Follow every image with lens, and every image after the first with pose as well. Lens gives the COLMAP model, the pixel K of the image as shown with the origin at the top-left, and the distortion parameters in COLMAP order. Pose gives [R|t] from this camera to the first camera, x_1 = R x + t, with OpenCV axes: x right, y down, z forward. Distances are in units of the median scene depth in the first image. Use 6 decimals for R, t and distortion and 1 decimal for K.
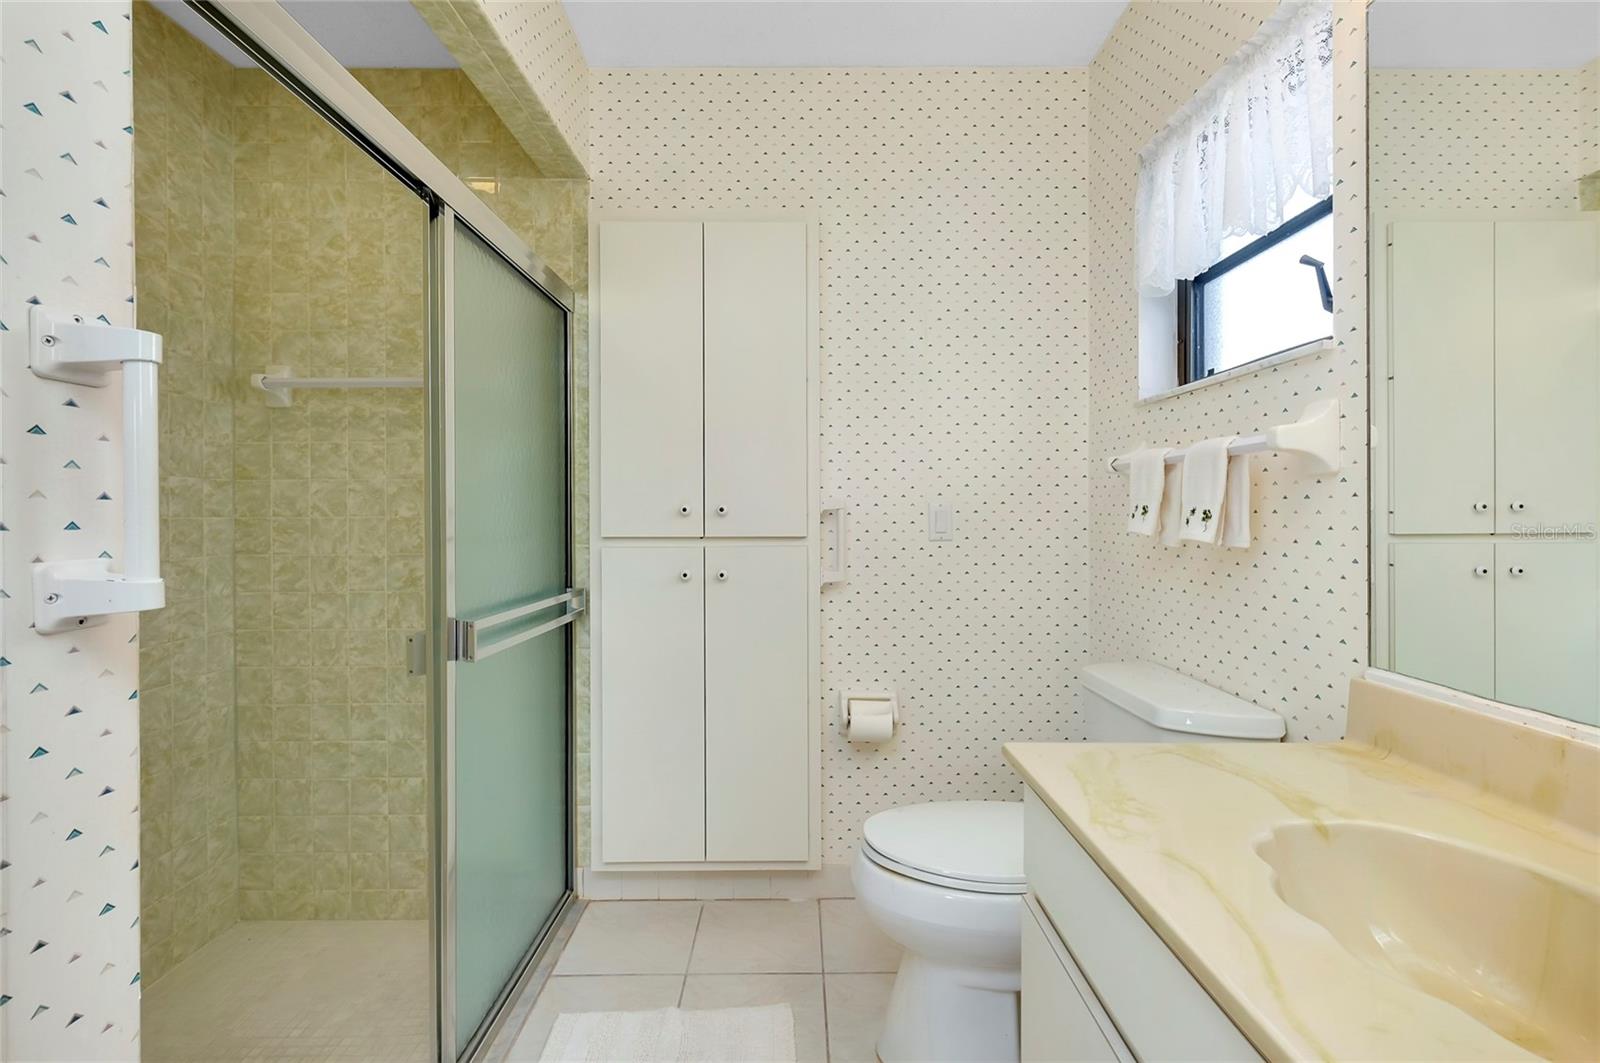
lens RADIAL K [[716.3, 0, 798.0], [0, 716.3, 518.3], [0, 0, 1]] dist [-0.002028, -0.000328]
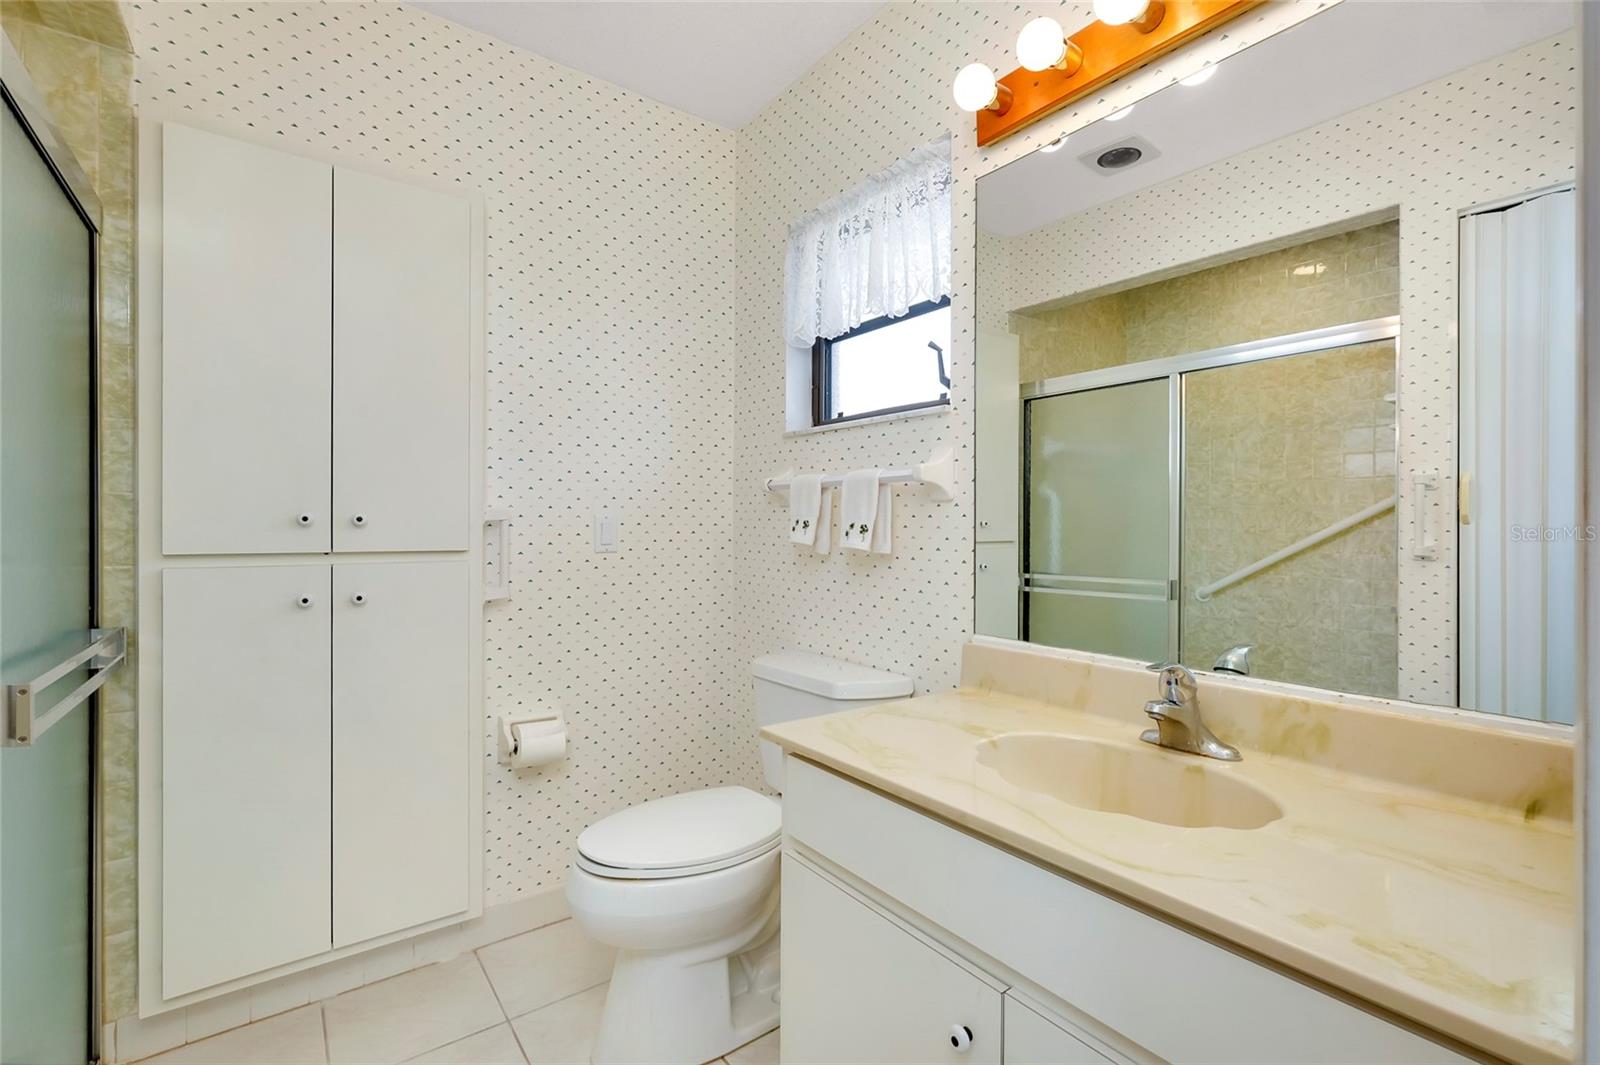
lens RADIAL K [[725.8, 0, 800.0], [0, 725.8, 532.5], [0, 0, 1]] dist [-0.003591, 0.000195]
pose [[0.795355, 0.001472, 0.606142, -0.234407], [-0.003474, 0.999992, 0.002131, -0.000194], [-0.606134, -0.003801, 0.795353, 0.026640]]
